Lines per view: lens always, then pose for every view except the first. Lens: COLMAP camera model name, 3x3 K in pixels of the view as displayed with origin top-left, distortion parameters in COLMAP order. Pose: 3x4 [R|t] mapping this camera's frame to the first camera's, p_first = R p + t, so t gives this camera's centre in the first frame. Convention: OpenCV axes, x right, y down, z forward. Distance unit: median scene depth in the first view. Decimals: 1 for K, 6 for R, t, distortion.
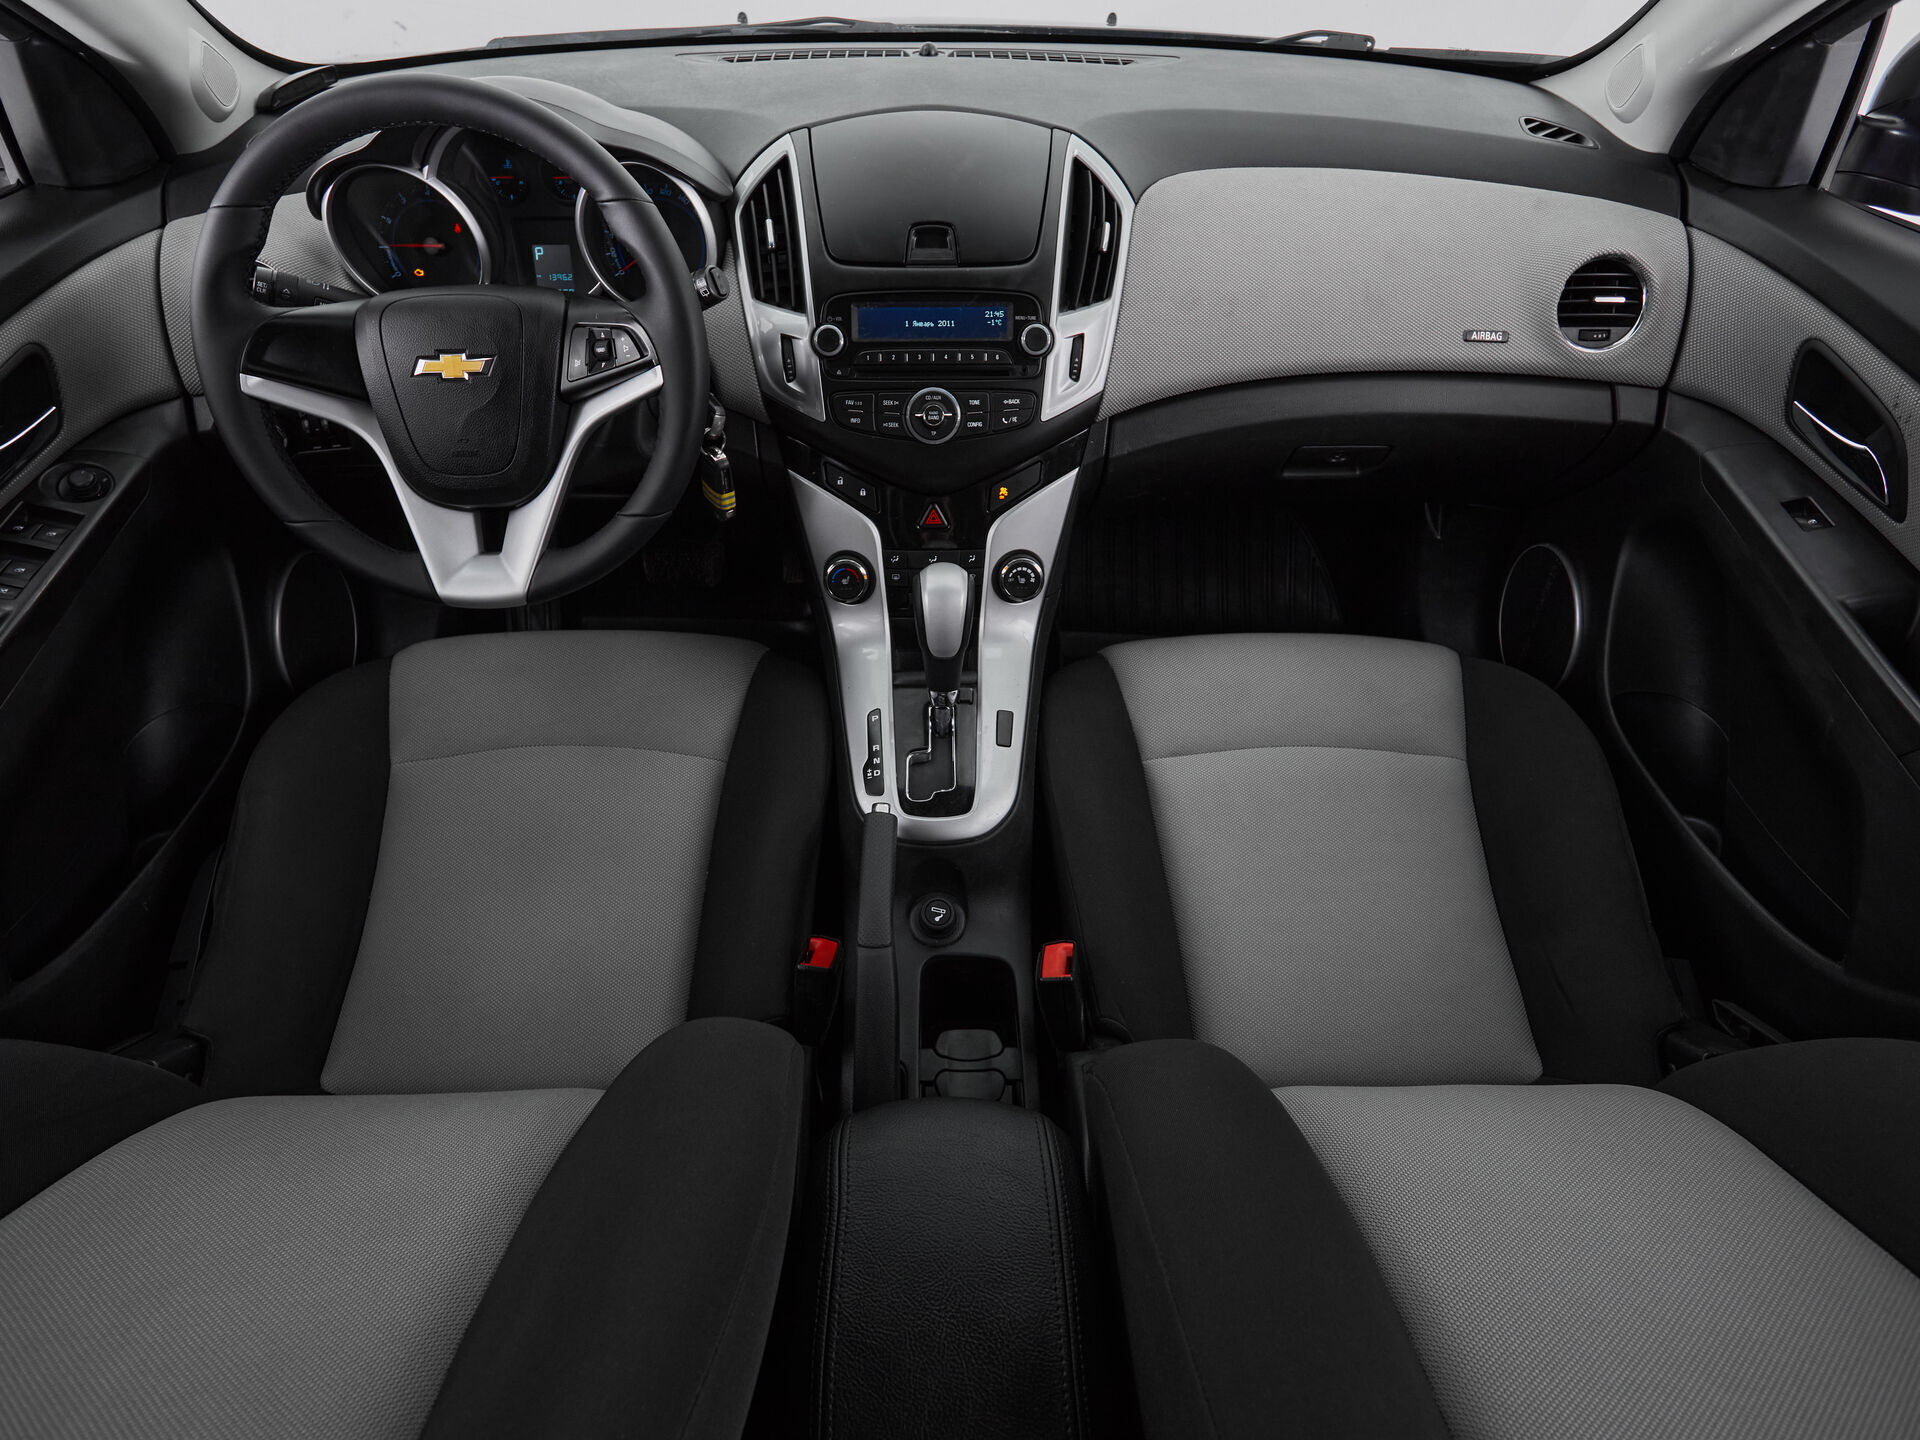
lens RADIAL K [[1078.5, 0, 943.0], [0, 1078.5, 716.0], [0, 0, 1]] dist [-0.000660, -0.004030]
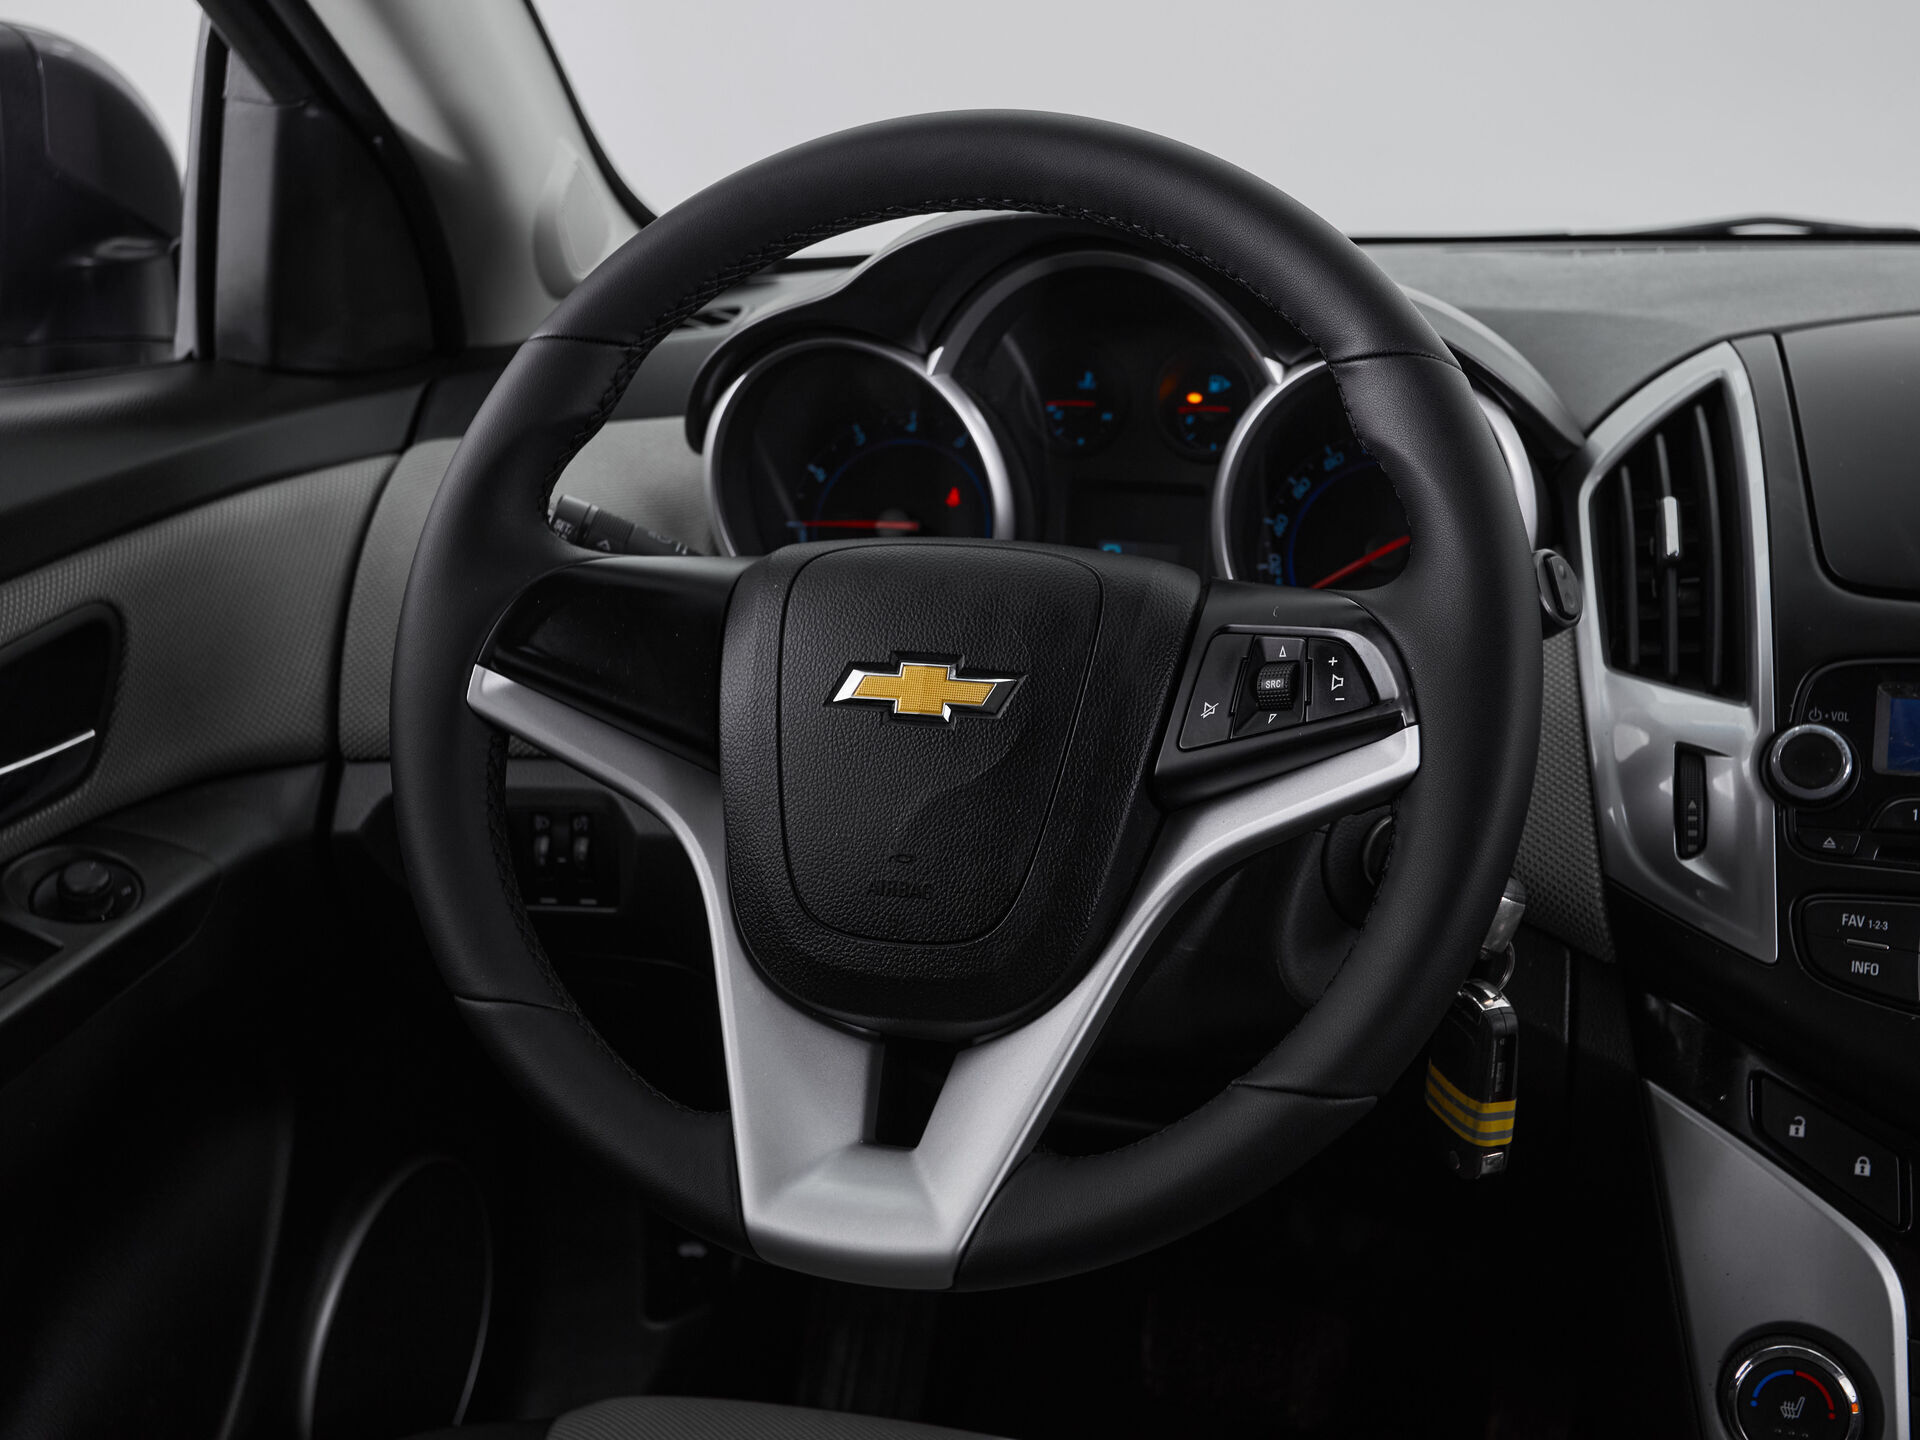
lens RADIAL K [[2373.9, 0, 954.2], [0, 2373.9, 703.7], [0, 0, 1]] dist [0.031755, 0.000000]
pose [[0.944424, 0.077259, -0.319521, -0.121741], [-0.214283, 0.881790, -0.420154, 0.058370], [0.249289, 0.465272, 0.849339, 0.180014]]
